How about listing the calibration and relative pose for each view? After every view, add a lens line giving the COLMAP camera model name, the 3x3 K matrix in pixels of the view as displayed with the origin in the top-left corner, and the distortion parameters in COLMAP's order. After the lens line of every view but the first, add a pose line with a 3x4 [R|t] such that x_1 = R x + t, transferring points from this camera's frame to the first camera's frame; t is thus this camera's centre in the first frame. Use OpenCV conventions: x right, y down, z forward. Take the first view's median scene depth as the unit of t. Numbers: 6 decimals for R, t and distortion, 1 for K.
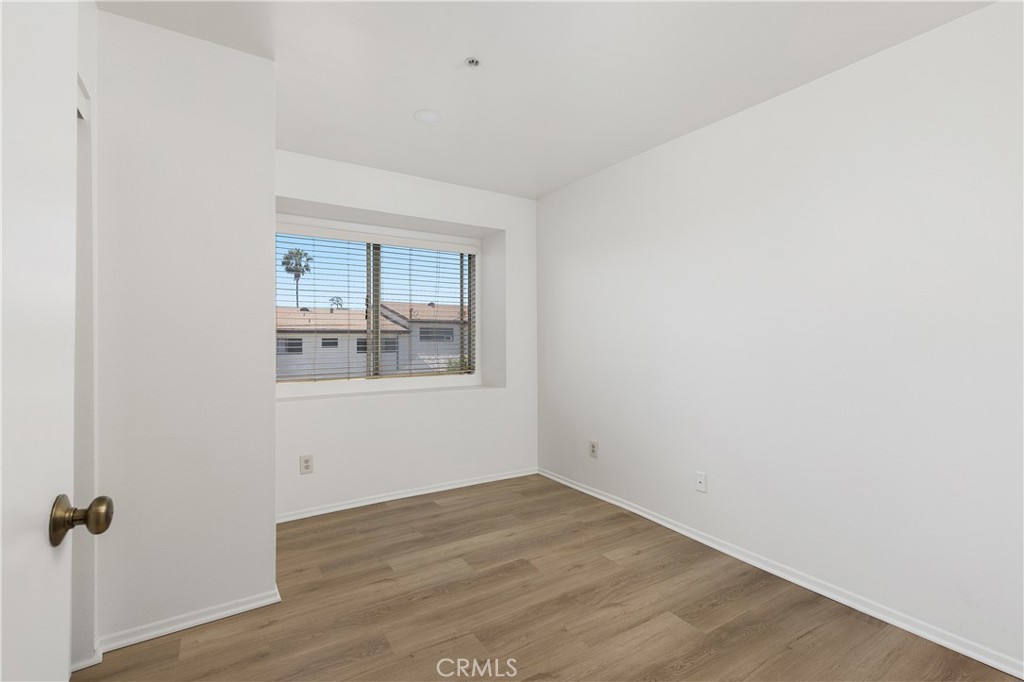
lens RADIAL K [[467.5, 0, 512.4], [0, 467.5, 337.2], [0, 0, 1]] dist [0.007228, -0.001884]
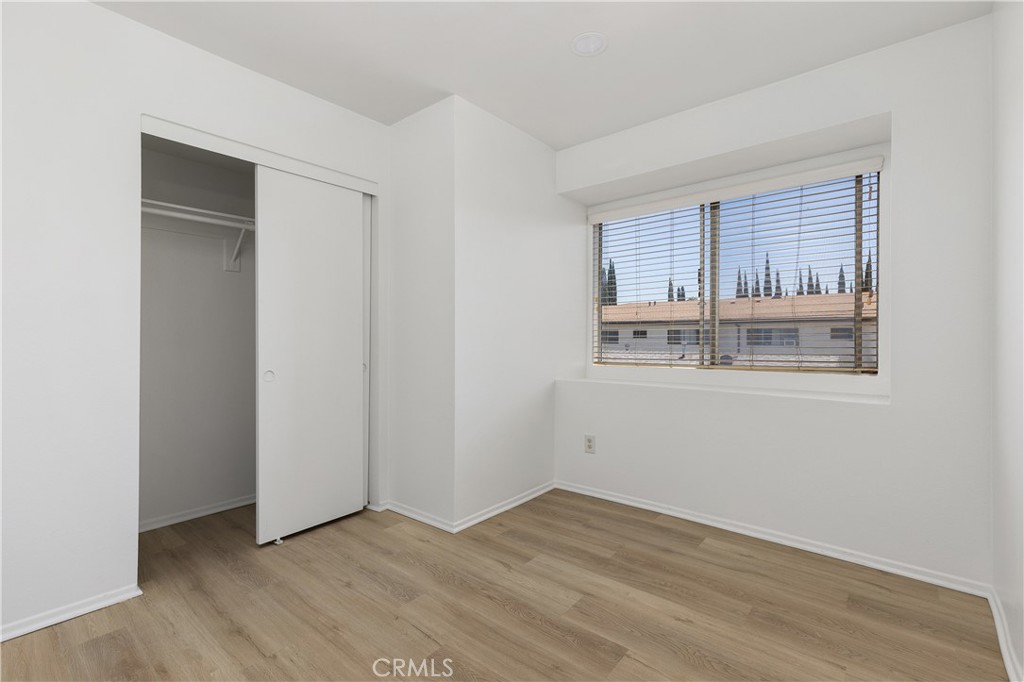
lens RADIAL K [[467.5, 0, 513.5], [0, 467.5, 340.7], [0, 0, 1]] dist [0.007228, -0.001884]
pose [[0.291714, 0.008280, -0.956470, 0.529332], [0.003366, 0.999947, 0.009683, 0.041524], [0.956500, -0.006044, 0.291671, 0.604318]]
